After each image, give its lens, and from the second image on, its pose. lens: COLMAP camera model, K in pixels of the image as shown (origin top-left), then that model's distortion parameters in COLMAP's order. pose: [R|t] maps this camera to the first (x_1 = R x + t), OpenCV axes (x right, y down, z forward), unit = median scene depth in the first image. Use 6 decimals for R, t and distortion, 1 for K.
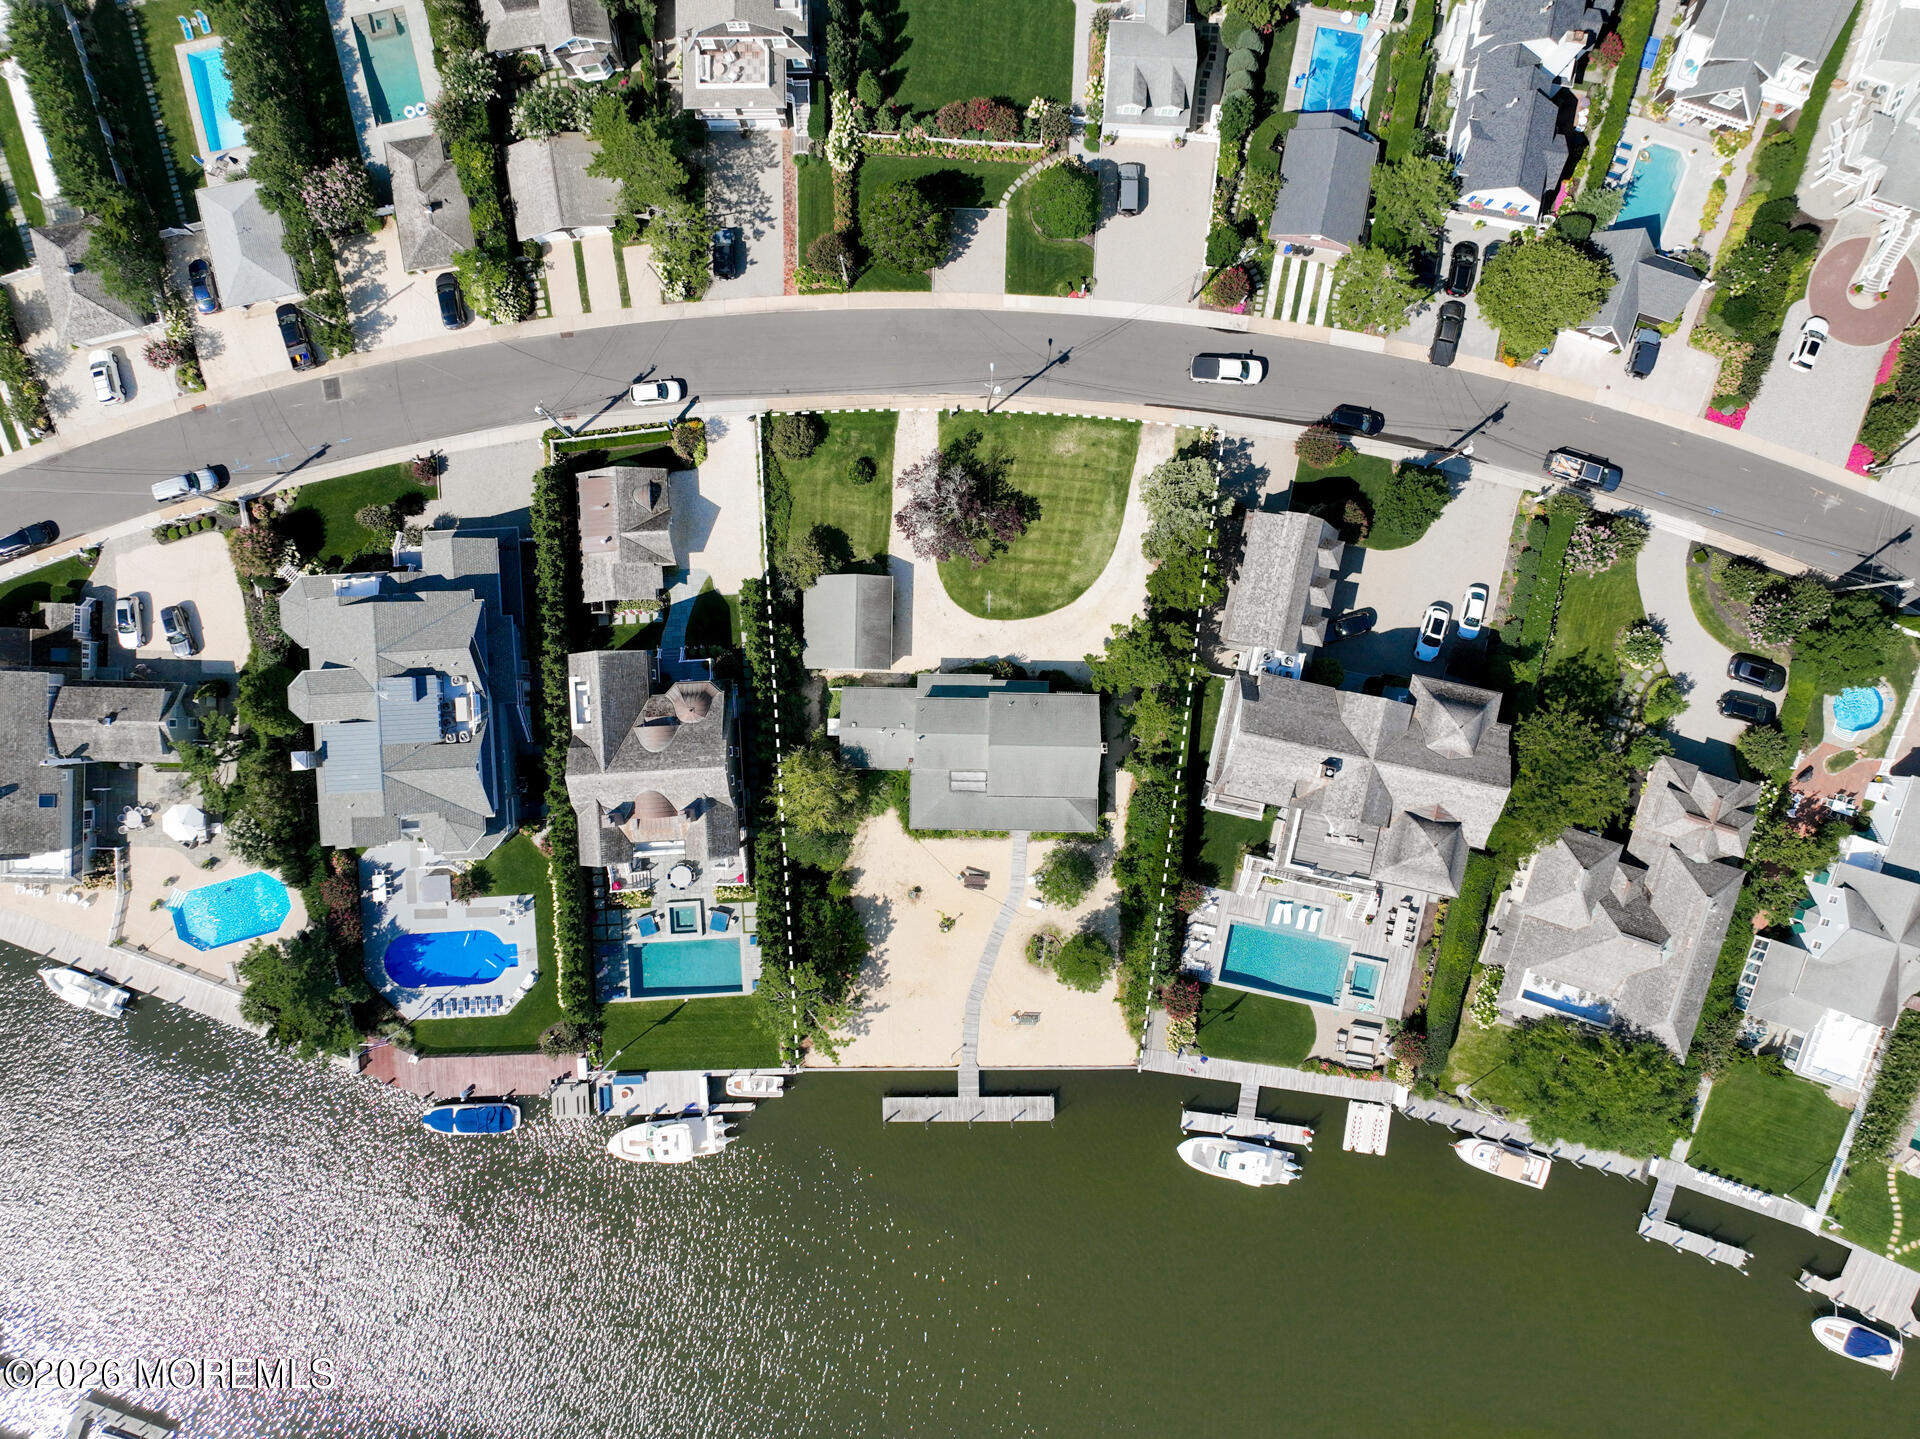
lens RADIAL K [[1348.7, 0, 962.7], [0, 1348.7, 704.6], [0, 0, 1]] dist [0.000057, 0.015884]
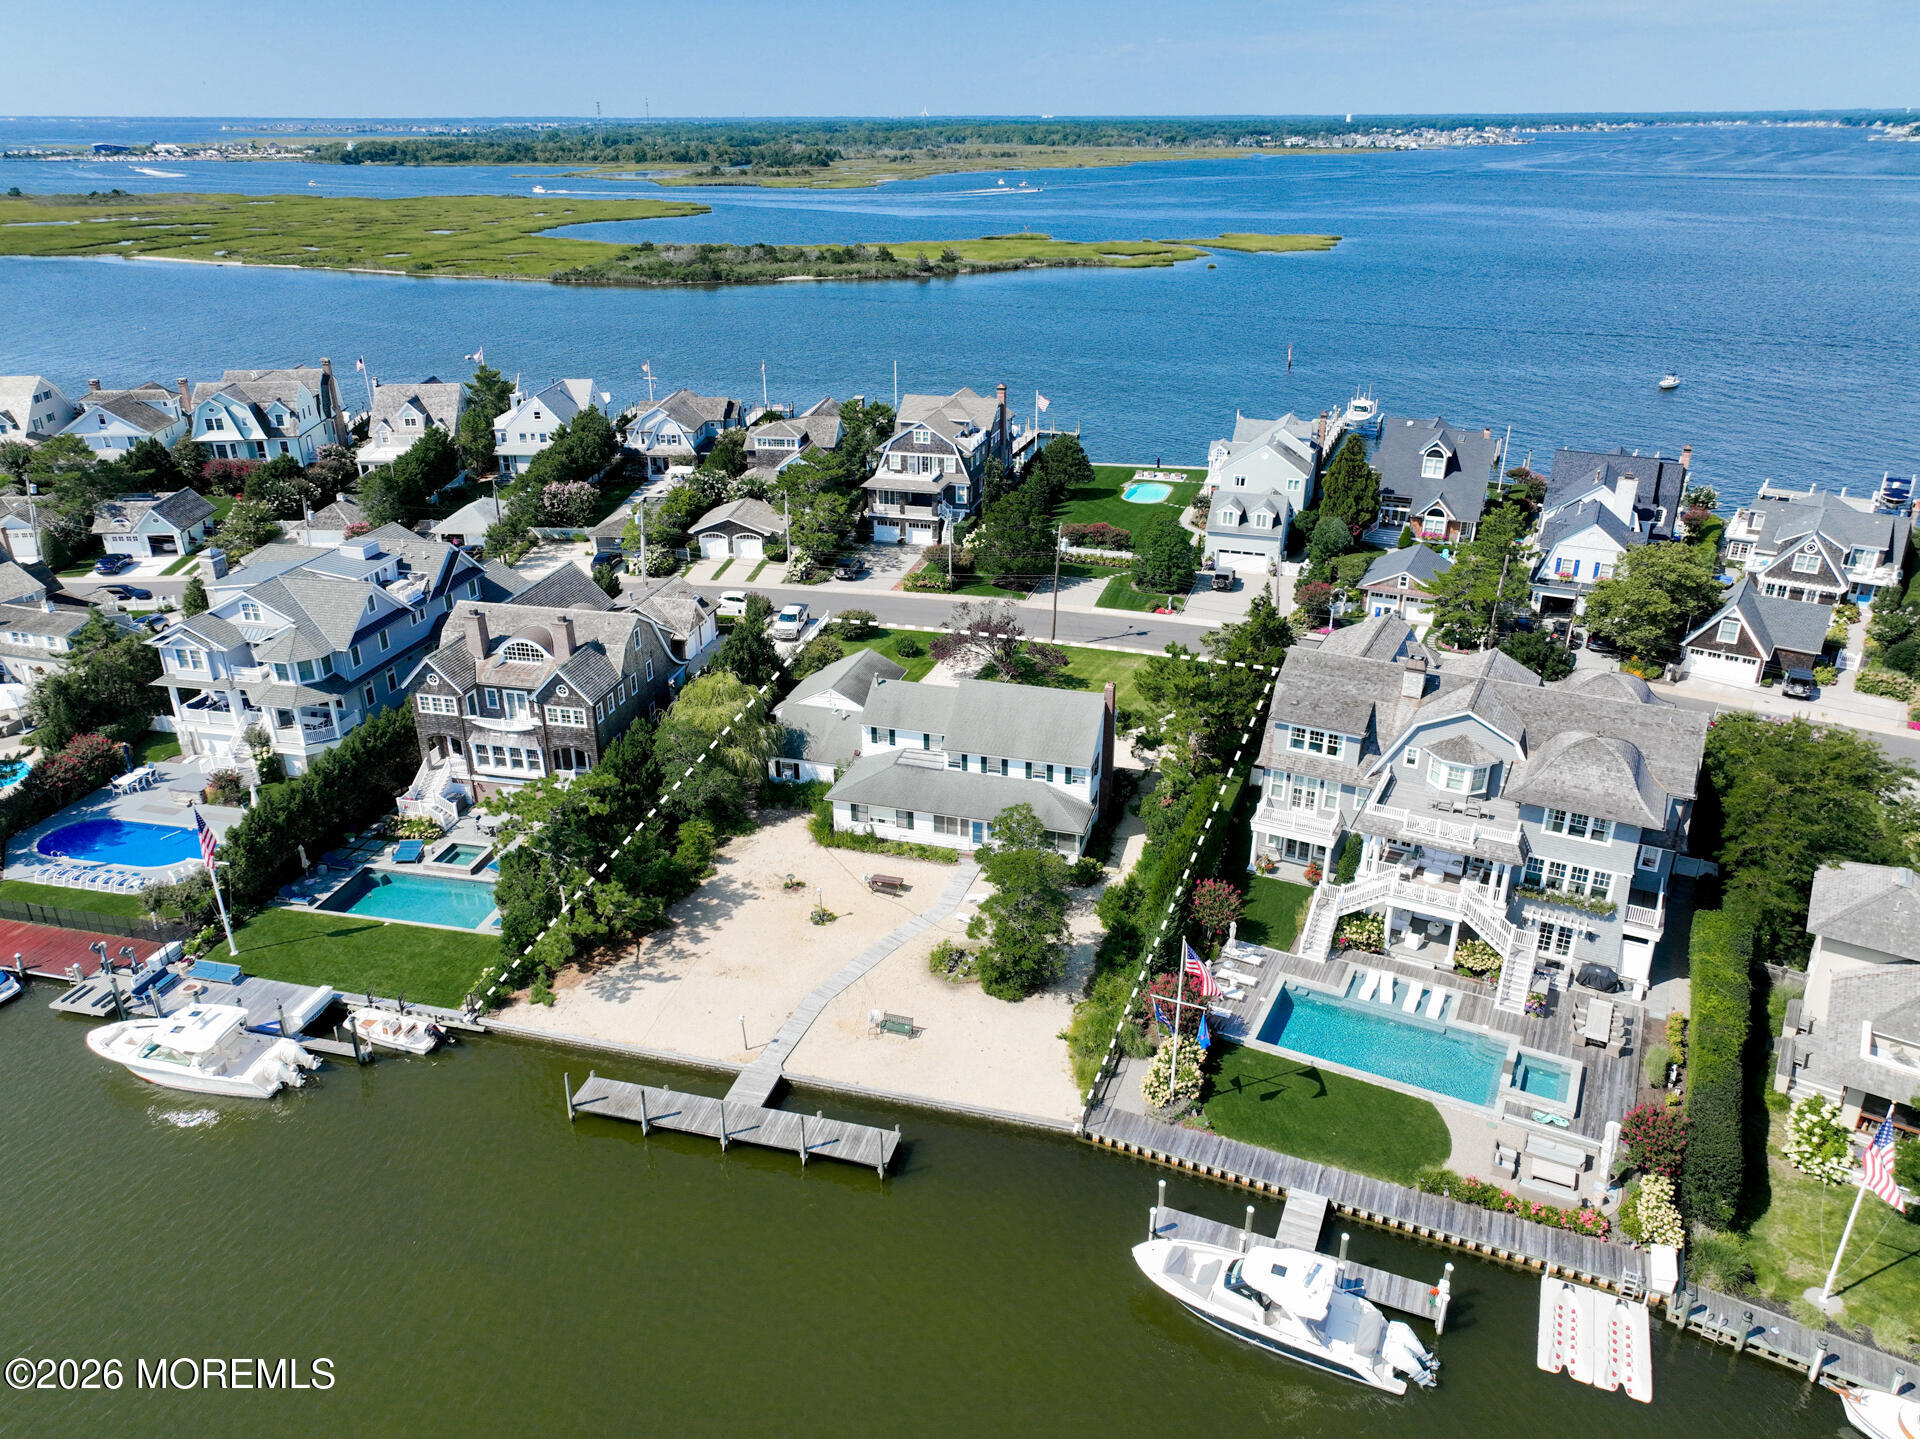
lens RADIAL K [[1348.7, 0, 961.7], [0, 1348.7, 721.3], [0, 0, 1]] dist [0.000057, 0.015884]
pose [[0.963775, 0.111385, -0.242343, 0.192821], [-0.266696, 0.391659, -0.880611, 0.663047], [-0.003171, 0.913344, 0.407177, 0.661316]]
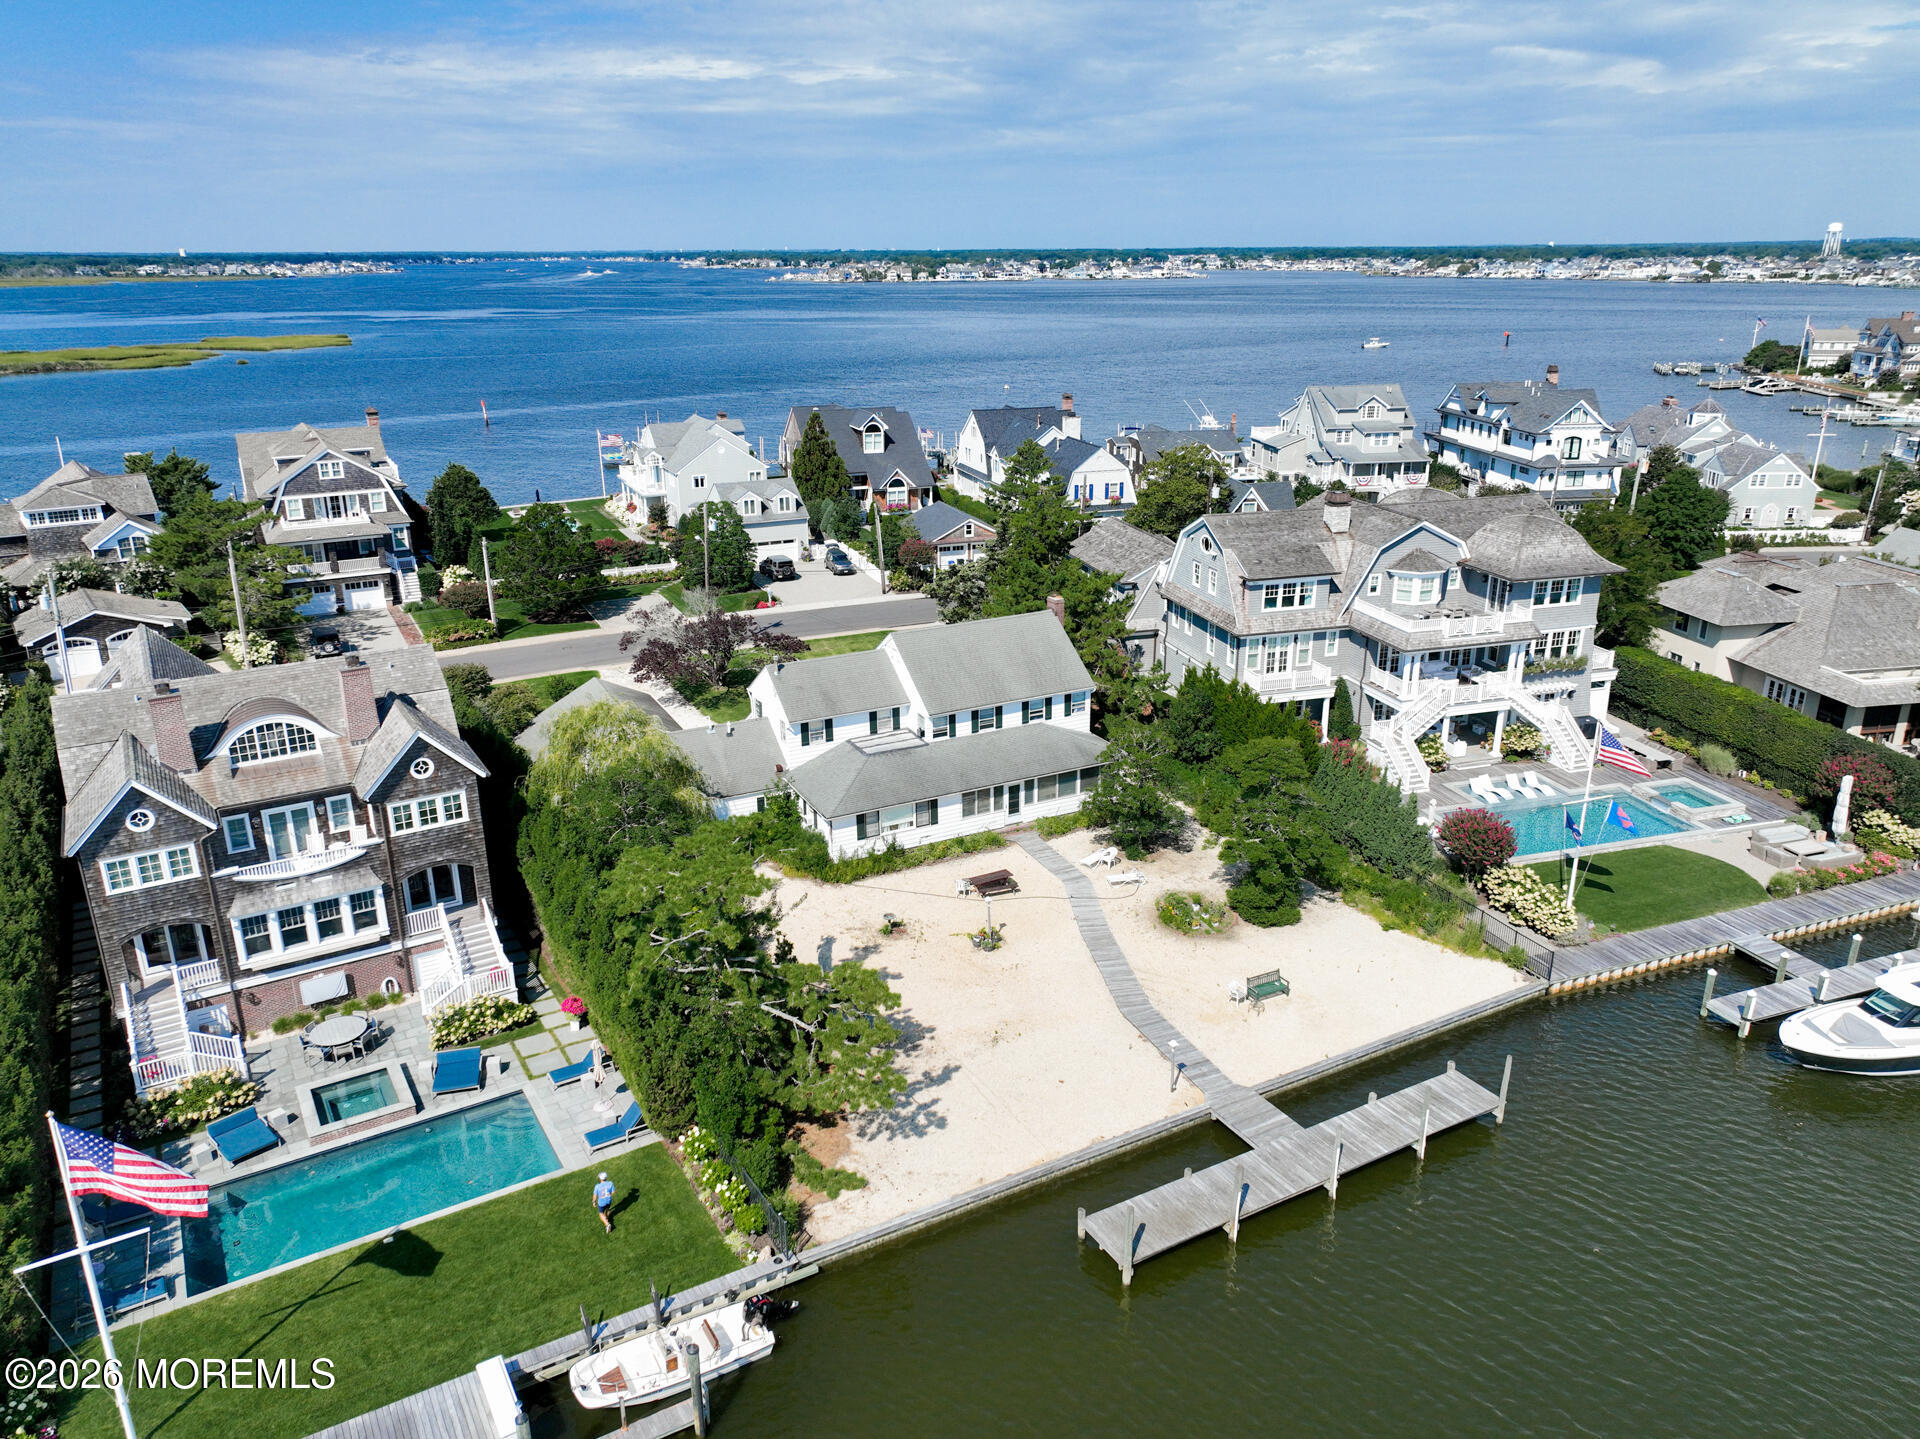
lens RADIAL K [[1348.7, 0, 963.1], [0, 1348.7, 716.4], [0, 0, 1]] dist [0.000057, 0.015884]
pose [[0.879631, -0.156247, 0.449263, -0.210080], [0.475639, 0.280588, -0.833689, 0.514659], [0.004204, 0.947025, 0.321131, 0.784529]]
